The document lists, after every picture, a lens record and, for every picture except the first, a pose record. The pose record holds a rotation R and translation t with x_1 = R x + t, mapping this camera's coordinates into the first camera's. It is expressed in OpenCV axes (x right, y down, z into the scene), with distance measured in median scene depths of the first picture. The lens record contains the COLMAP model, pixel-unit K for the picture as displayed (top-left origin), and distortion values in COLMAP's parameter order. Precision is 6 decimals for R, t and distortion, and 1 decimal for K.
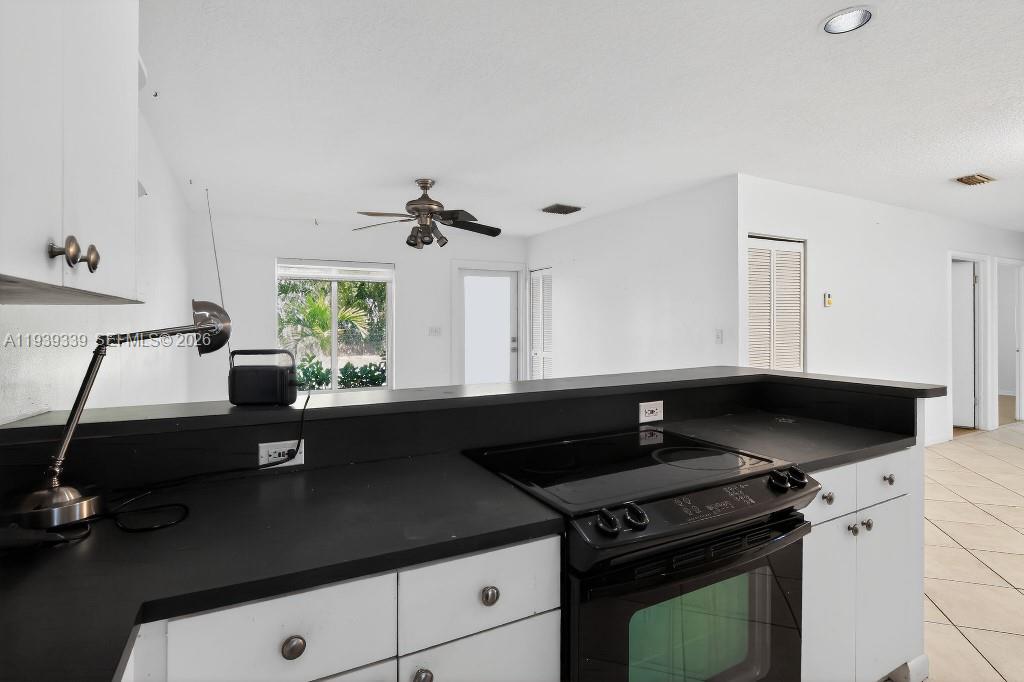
lens RADIAL K [[512.0, 0, 507.3], [0, 512.0, 320.3], [0, 0, 1]] dist [-0.010695, 0.002804]
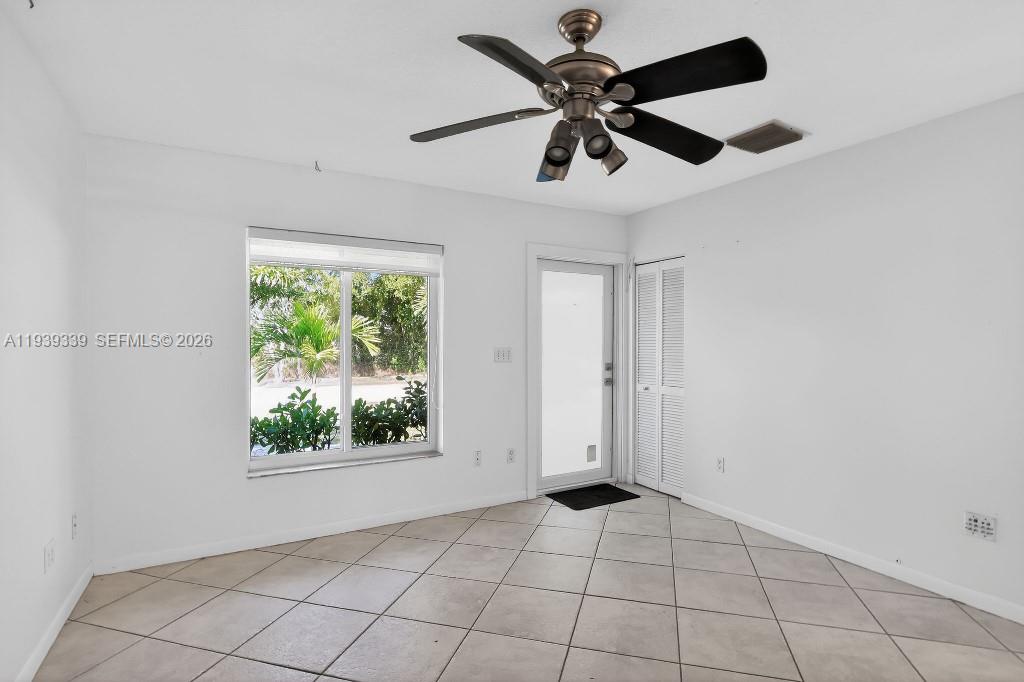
lens RADIAL K [[512.0, 0, 506.9], [0, 512.0, 350.9], [0, 0, 1]] dist [-0.010695, 0.002804]
pose [[0.999496, 0.005780, 0.031228, -0.375775], [-0.006570, 0.999659, 0.025264, 0.001670], [-0.031072, -0.025457, 0.999193, 0.878887]]
